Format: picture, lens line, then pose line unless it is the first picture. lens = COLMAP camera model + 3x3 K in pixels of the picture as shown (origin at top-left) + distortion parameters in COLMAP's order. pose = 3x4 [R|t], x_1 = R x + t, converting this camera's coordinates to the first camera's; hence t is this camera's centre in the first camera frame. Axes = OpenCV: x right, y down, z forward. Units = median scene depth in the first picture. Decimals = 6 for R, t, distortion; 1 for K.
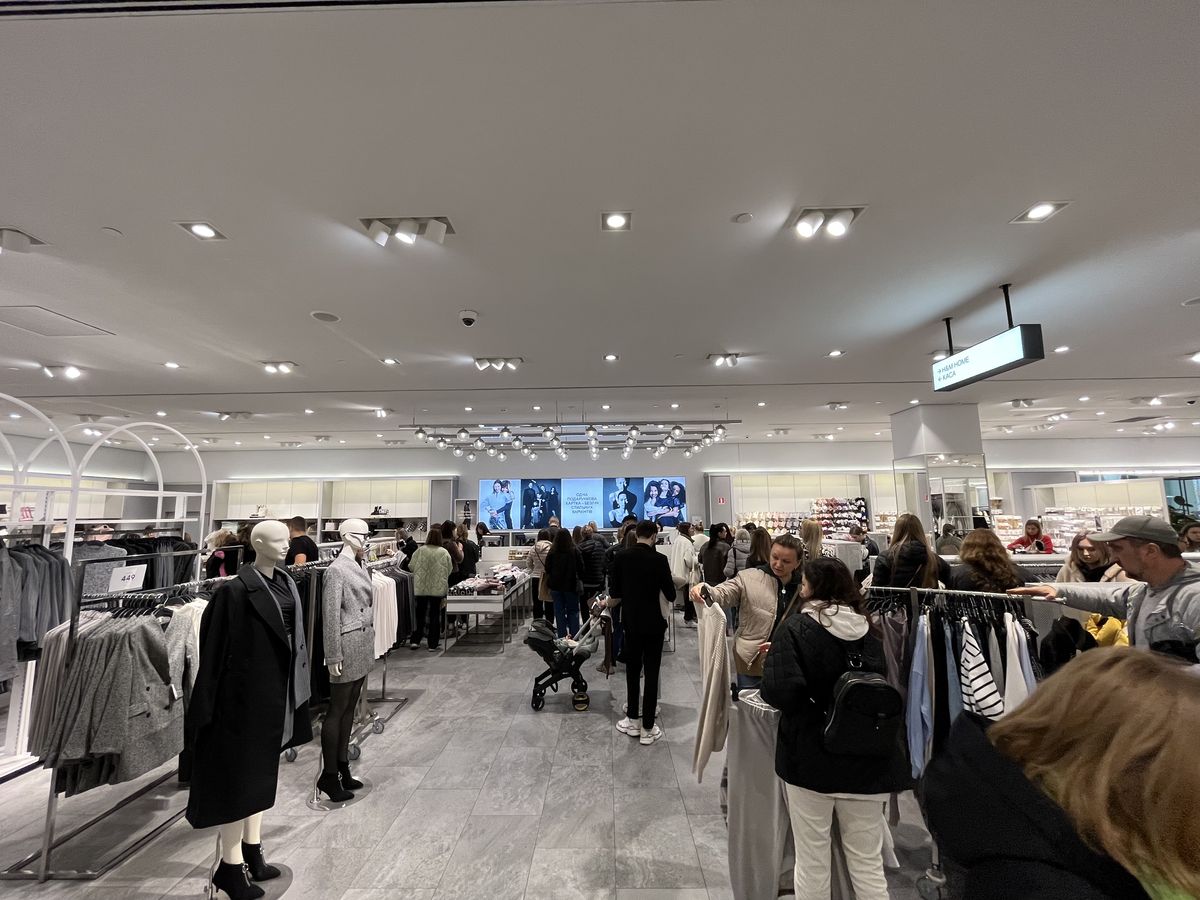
lens RADIAL K [[490.3, 0, 595.3], [0, 490.3, 447.0], [0, 0, 1]] dist [0.002827, 0.000196]
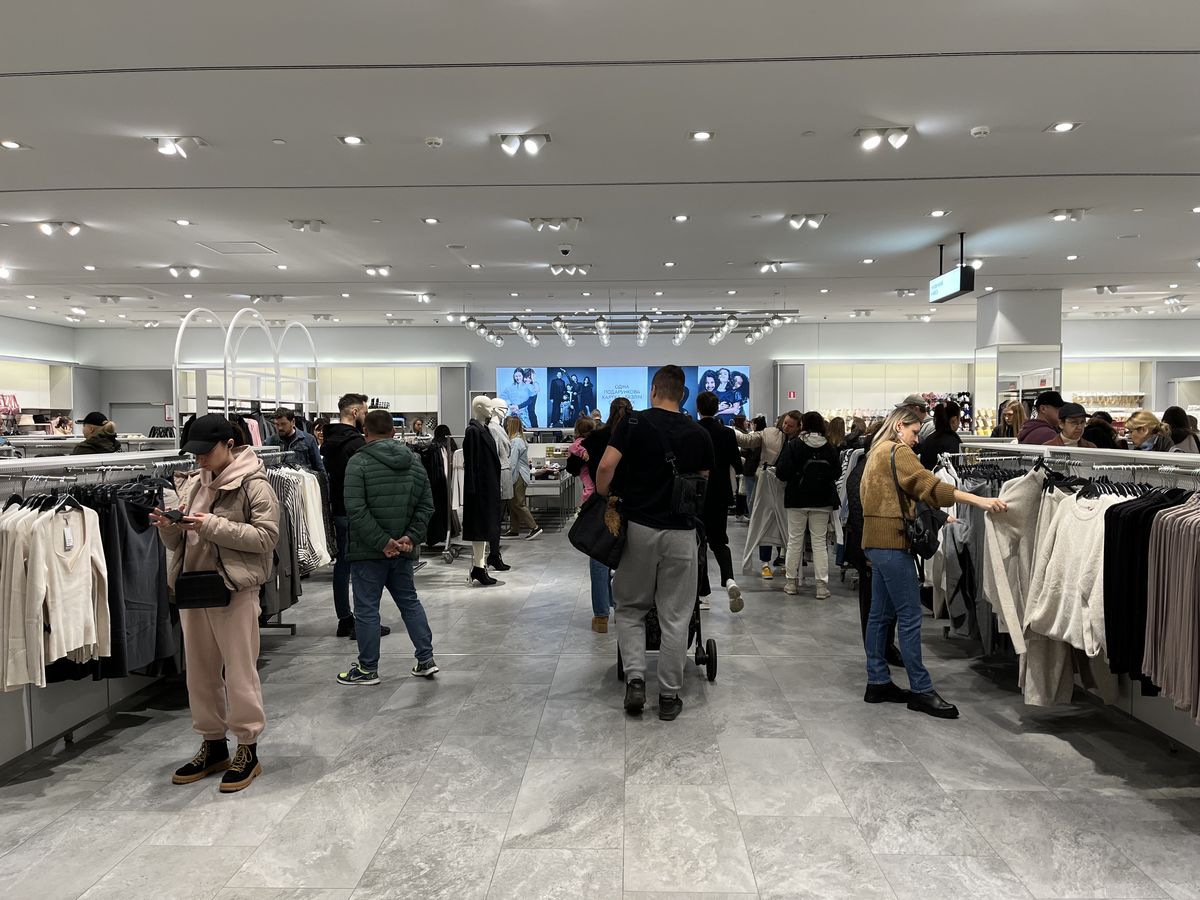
lens RADIAL K [[911.0, 0, 600.0], [0, 911.0, 450.0], [0, 0, 1]] dist [0.053261, -0.003725]
pose [[0.999890, 0.008261, -0.012320, -0.045218], [-0.006173, 0.986975, 0.160757, -0.043528], [0.013488, -0.160663, 0.986917, -0.526896]]
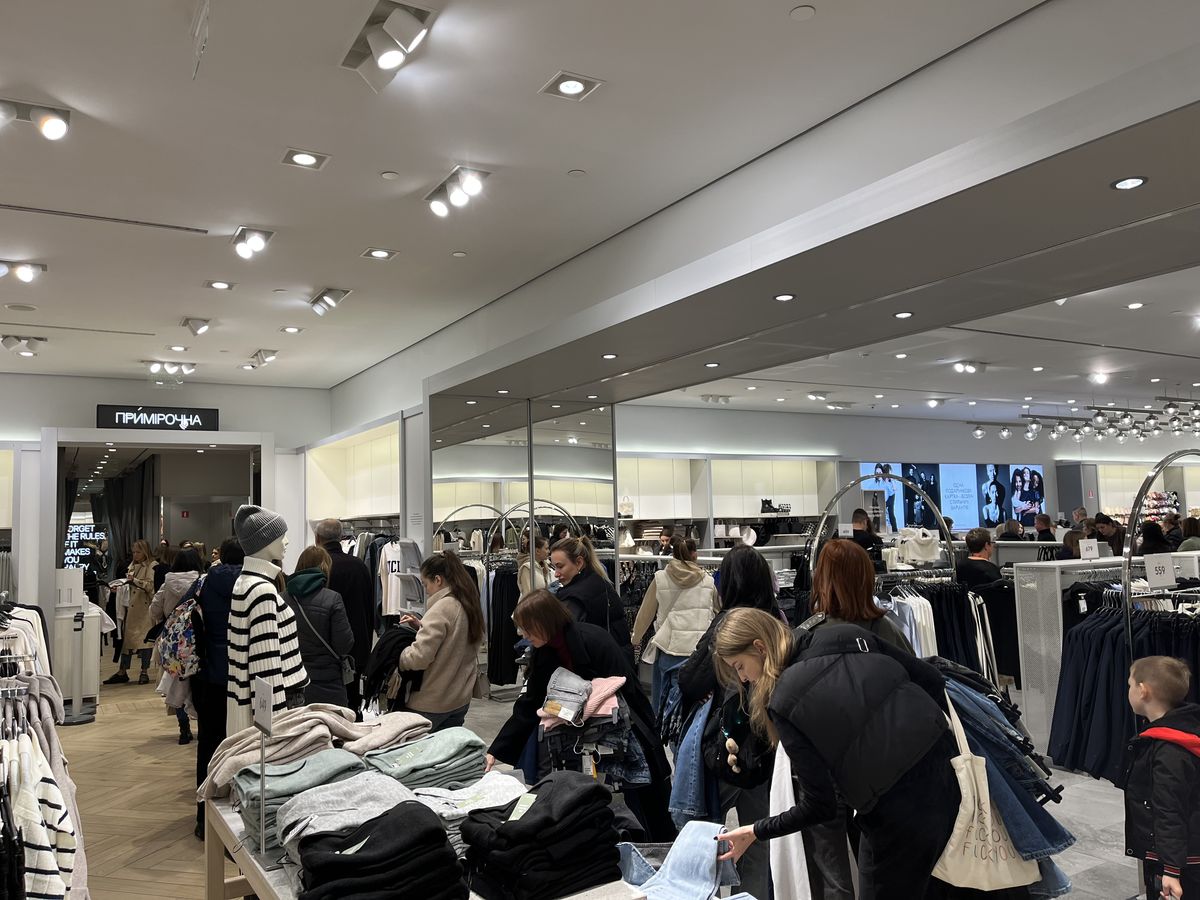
lens RADIAL K [[888.5, 0, 600.0], [0, 888.5, 450.0], [0, 0, 1]] dist [0.008877, 0.001723]
pose [[0.860136, 0.031538, 0.509088, -1.233551], [-0.054291, 0.998077, 0.029897, 0.031890], [-0.507167, -0.053354, 0.860195, 0.098086]]
